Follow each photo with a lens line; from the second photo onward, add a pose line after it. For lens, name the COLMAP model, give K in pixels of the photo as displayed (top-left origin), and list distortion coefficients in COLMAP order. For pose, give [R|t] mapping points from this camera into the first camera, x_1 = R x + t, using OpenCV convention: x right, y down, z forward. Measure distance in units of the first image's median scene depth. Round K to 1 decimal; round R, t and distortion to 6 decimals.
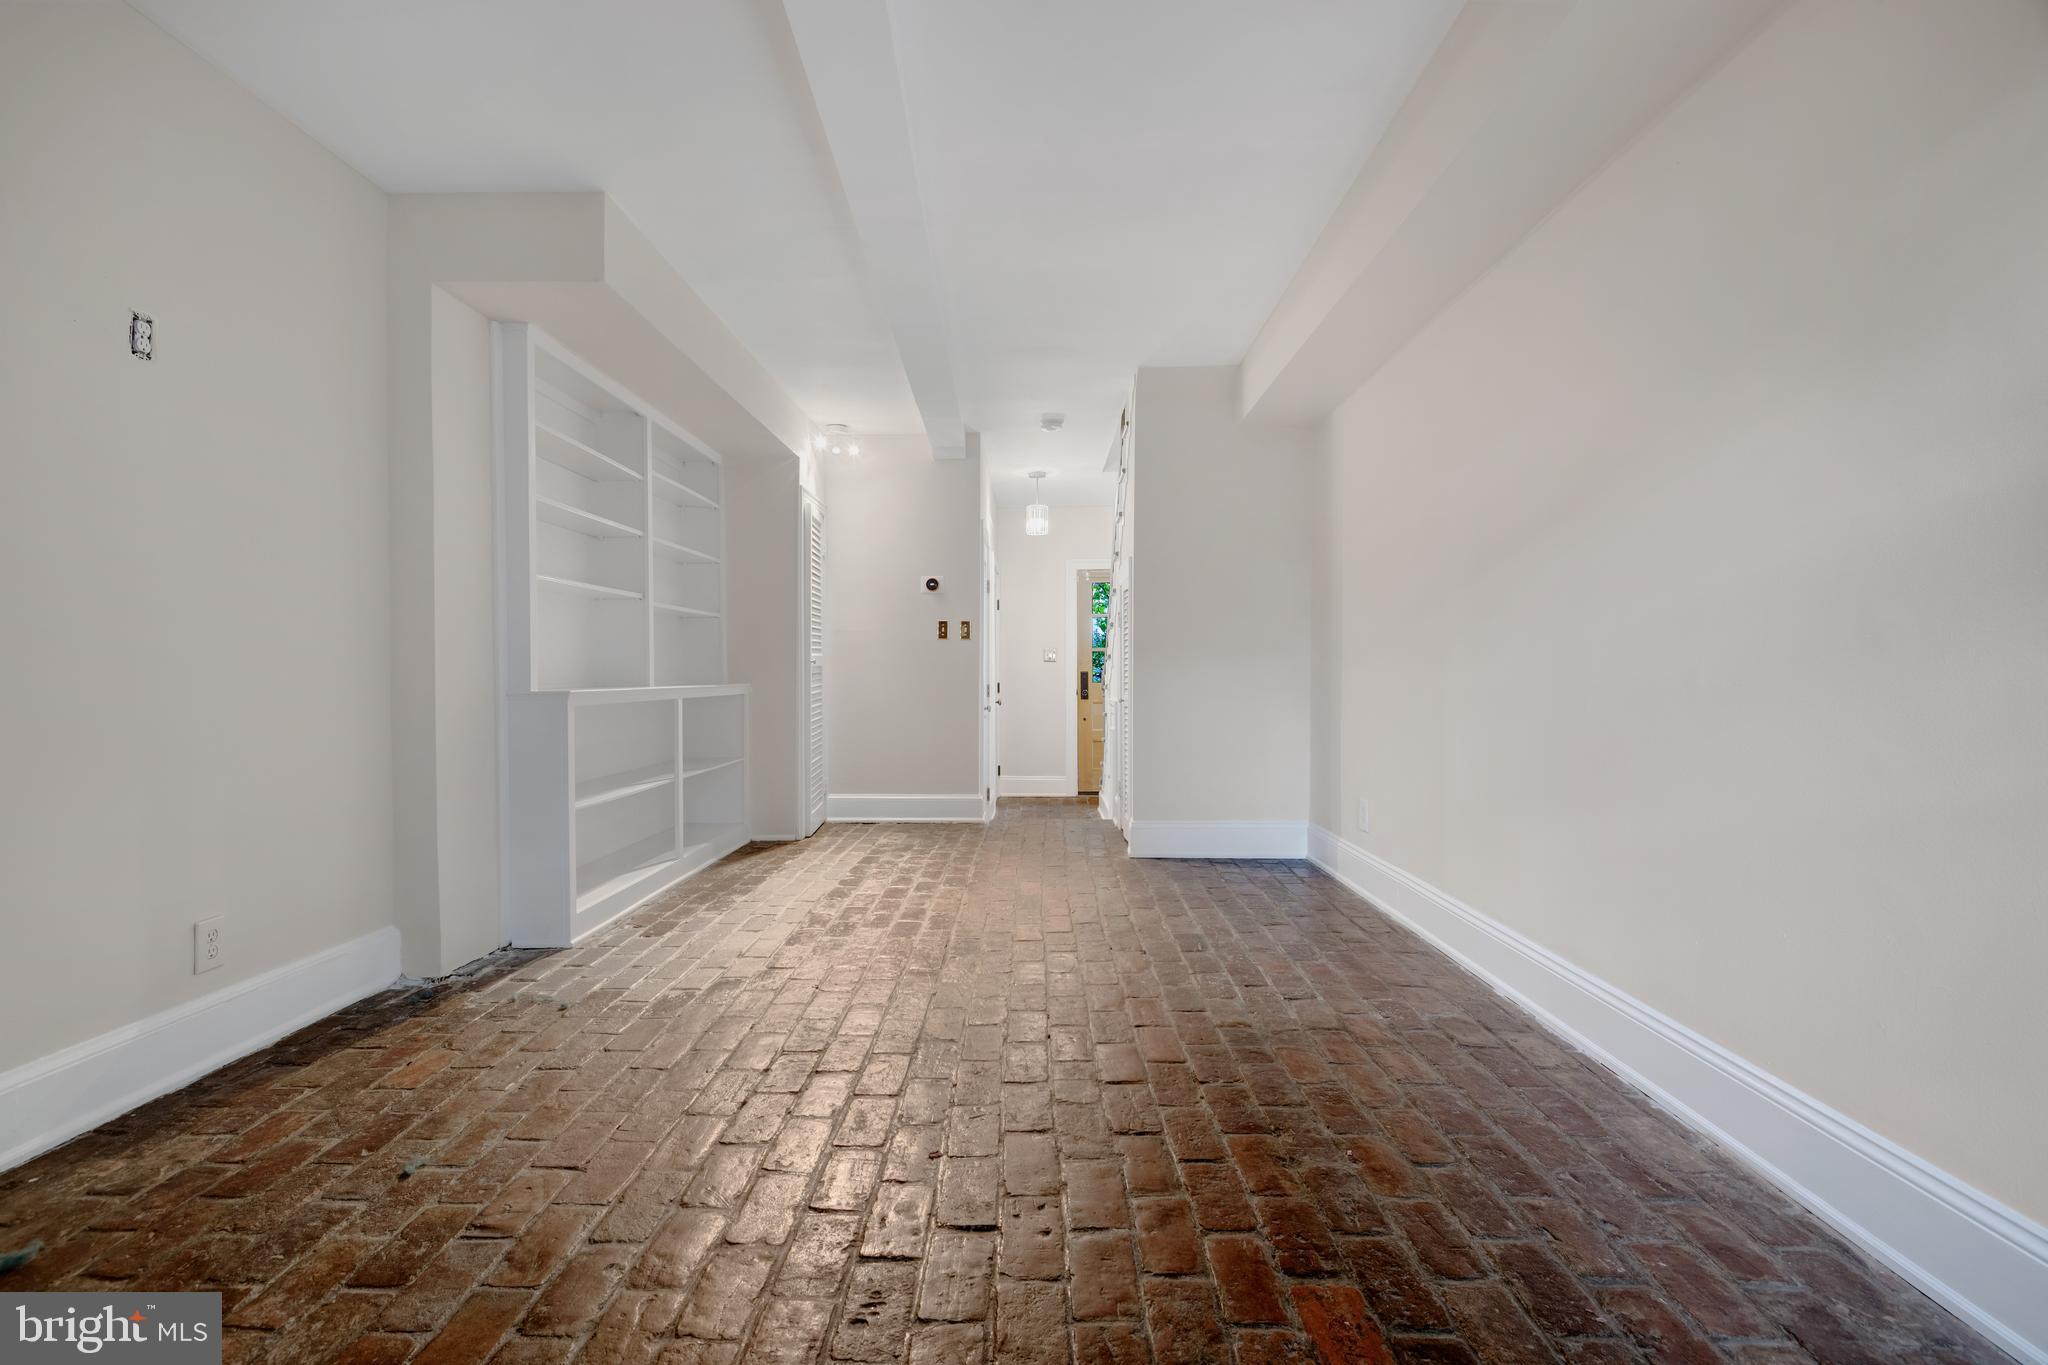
lens RADIAL K [[969.7, 0, 1025.2], [0, 969.7, 679.0], [0, 0, 1]] dist [0.002322, -0.000440]
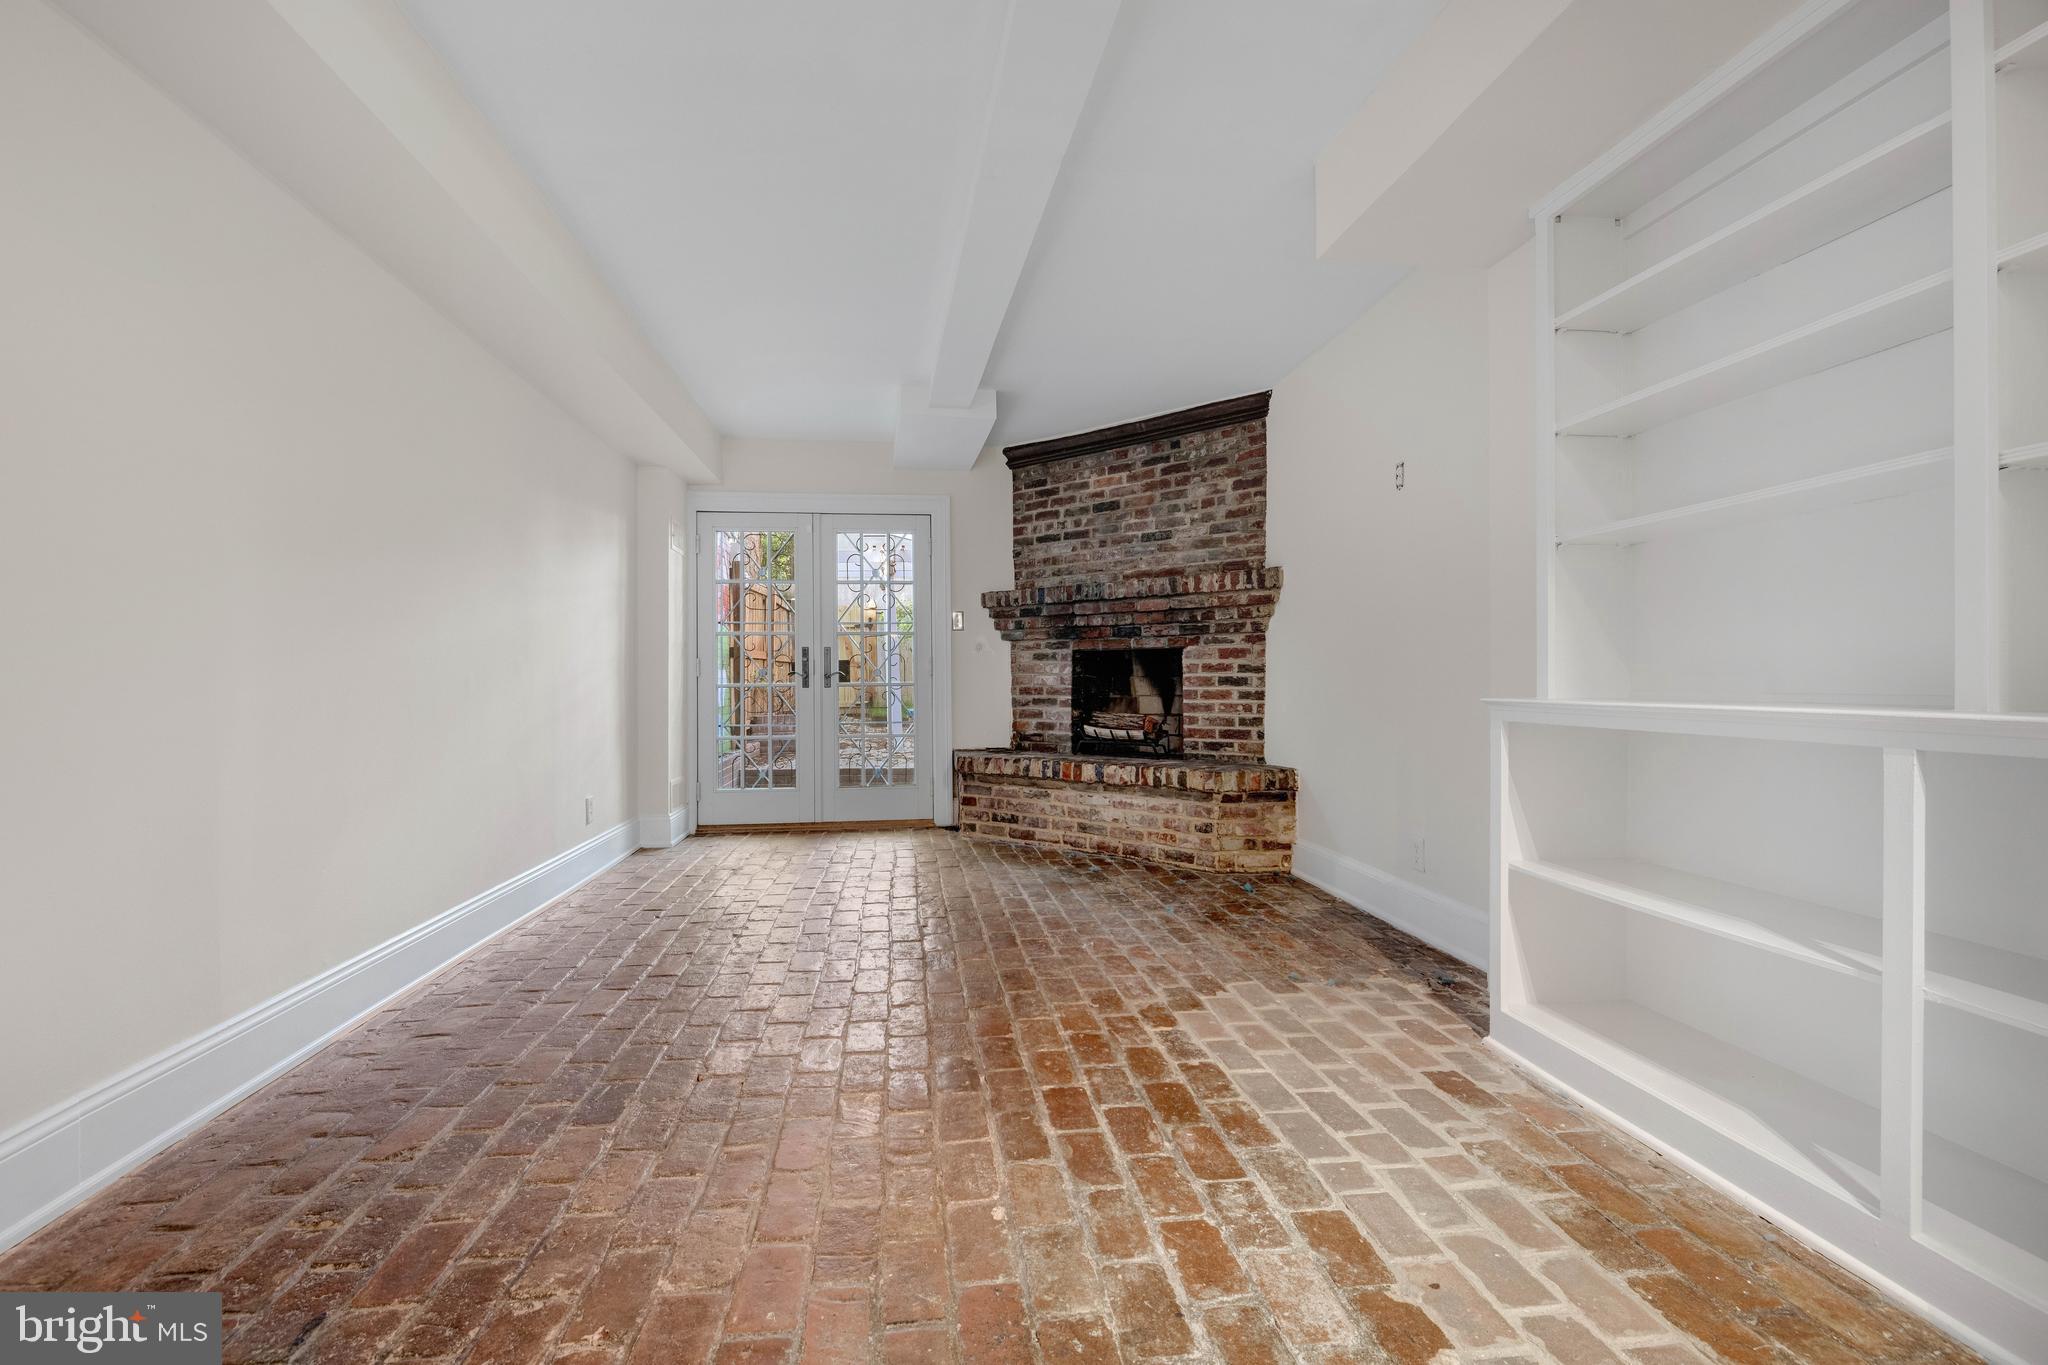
lens RADIAL K [[969.7, 0, 1019.6], [0, 969.7, 680.2], [0, 0, 1]] dist [0.002322, -0.000440]
pose [[-0.991454, 0.003046, -0.130420, -0.018272], [0.001236, 0.999902, 0.013952, -0.014807], [0.130450, 0.013672, -0.991361, 1.823751]]
